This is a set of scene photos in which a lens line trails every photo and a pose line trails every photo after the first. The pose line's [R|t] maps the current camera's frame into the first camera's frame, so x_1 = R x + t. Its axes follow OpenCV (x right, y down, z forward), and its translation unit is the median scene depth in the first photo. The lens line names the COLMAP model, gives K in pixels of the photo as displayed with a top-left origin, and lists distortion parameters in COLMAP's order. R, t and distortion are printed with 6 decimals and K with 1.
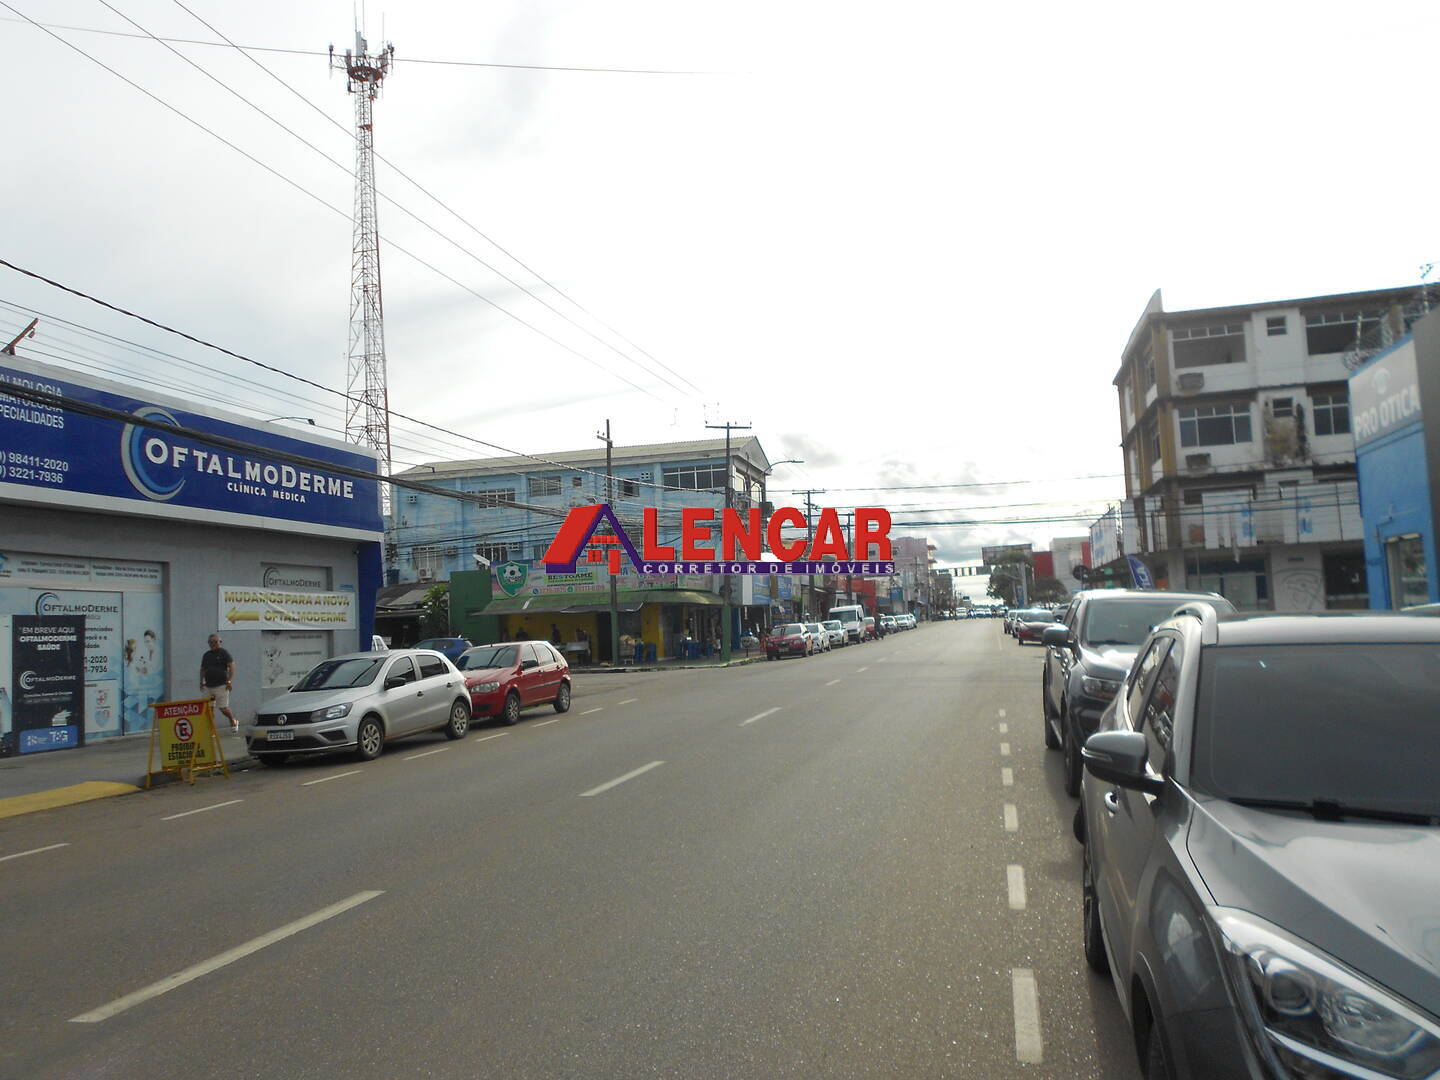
lens RADIAL K [[1139.9, 0, 720.0], [0, 1139.9, 540.0], [0, 0, 1]] dist [-0.002088, 0.000431]
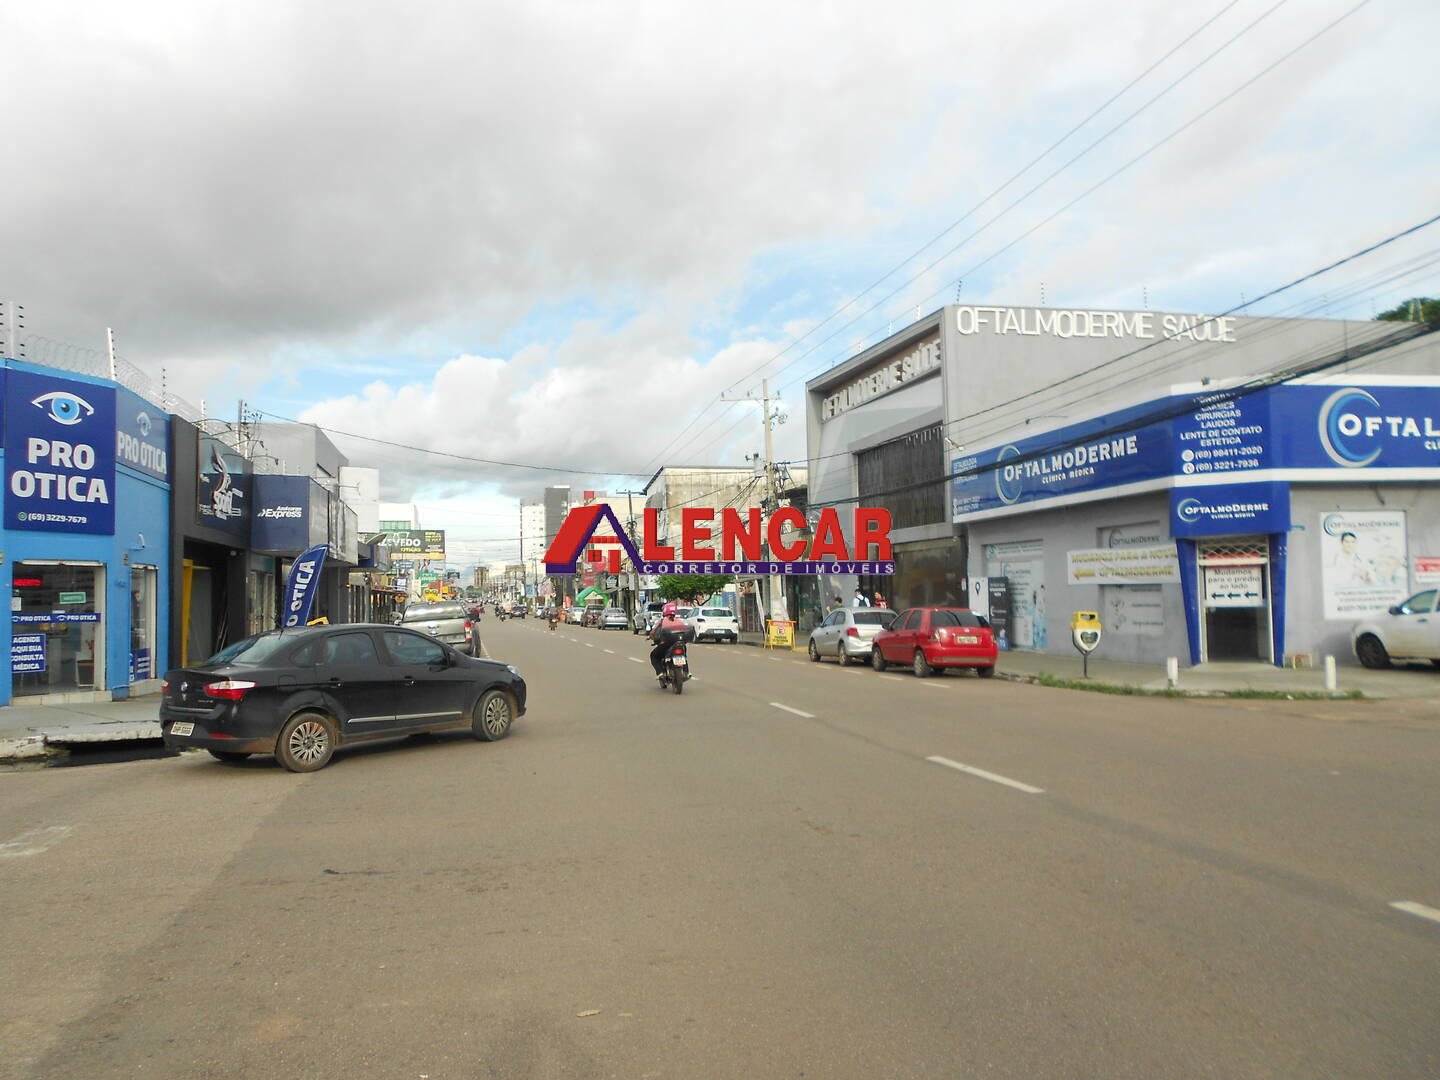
lens RADIAL K [[1139.9, 0, 720.0], [0, 1139.9, 540.0], [0, 0, 1]] dist [-0.002088, 0.000431]
pose [[-0.897229, -0.006251, -0.441521, 0.512140], [0.047500, 0.992732, -0.110579, 0.153318], [0.439003, -0.120187, -0.890411, 1.983563]]
